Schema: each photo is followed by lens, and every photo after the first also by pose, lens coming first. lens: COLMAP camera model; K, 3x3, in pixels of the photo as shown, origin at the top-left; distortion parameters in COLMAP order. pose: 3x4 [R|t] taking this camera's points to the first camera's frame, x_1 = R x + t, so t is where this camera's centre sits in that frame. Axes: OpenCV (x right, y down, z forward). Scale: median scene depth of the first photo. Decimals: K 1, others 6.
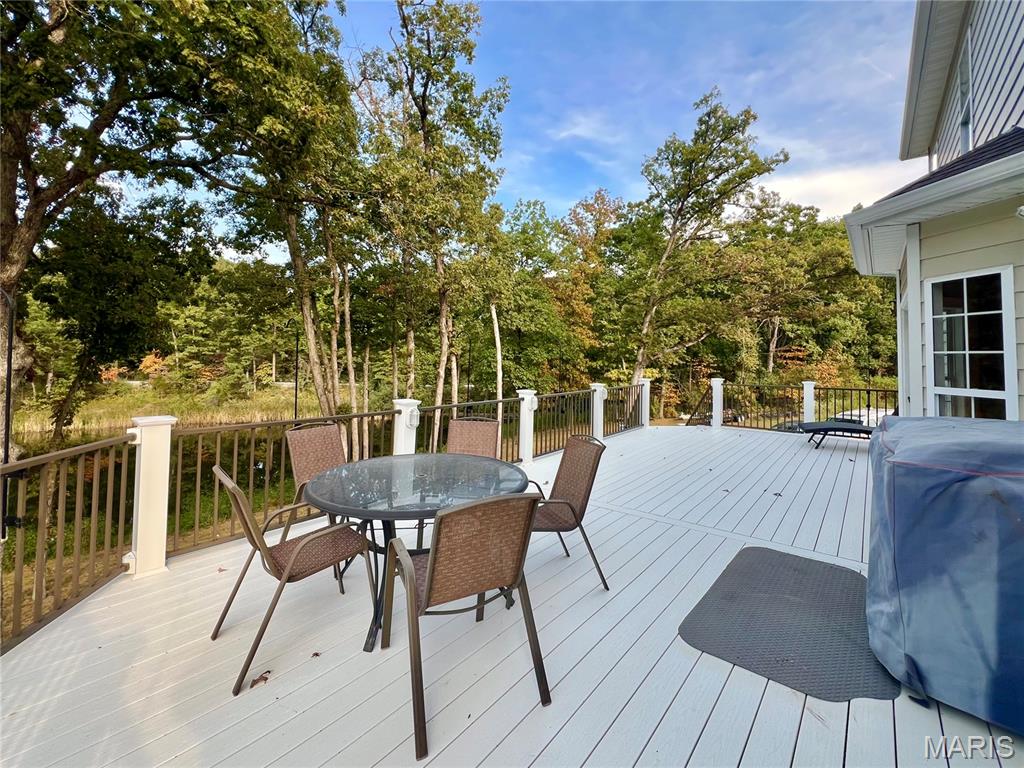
lens RADIAL K [[449.5, 0, 511.9], [0, 449.5, 338.6], [0, 0, 1]] dist [-0.015616, 0.000267]
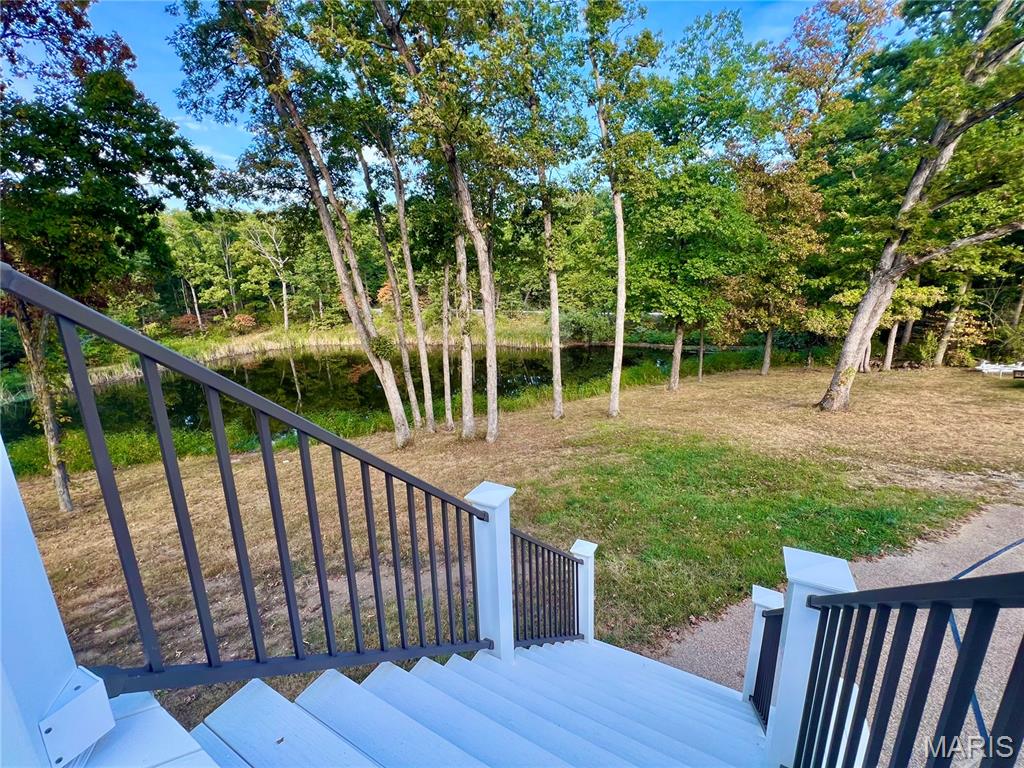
lens RADIAL K [[408.6, 0, 507.8], [0, 408.6, 382.3], [0, 0, 1]] dist [0.002504, 0.000464]
pose [[0.870221, 0.087084, -0.484903, 0.107816], [0.046104, 0.965539, 0.256142, 0.026432], [0.490499, -0.245256, 0.836218, 0.255482]]
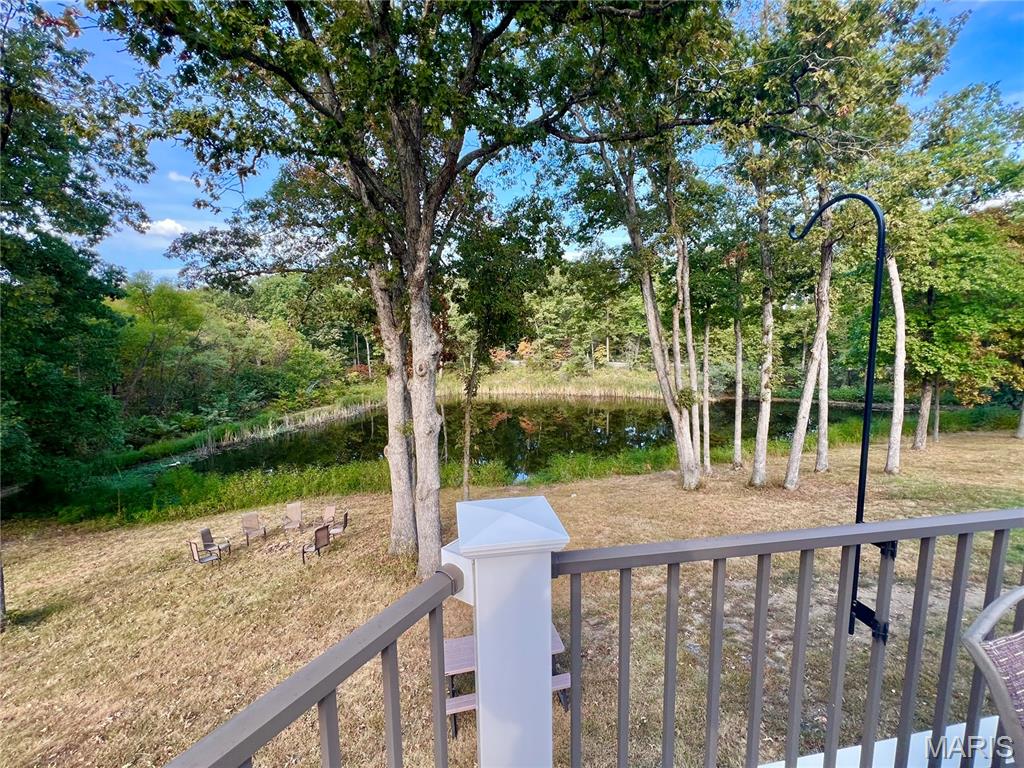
lens RADIAL K [[408.6, 0, 507.8], [0, 408.6, 382.3], [0, 0, 1]] dist [0.002504, 0.000464]
pose [[0.751543, 0.040531, -0.658438, -0.049762], [0.055903, 0.990607, 0.124787, 0.003666], [0.657311, -0.130591, 0.742218, 0.064148]]
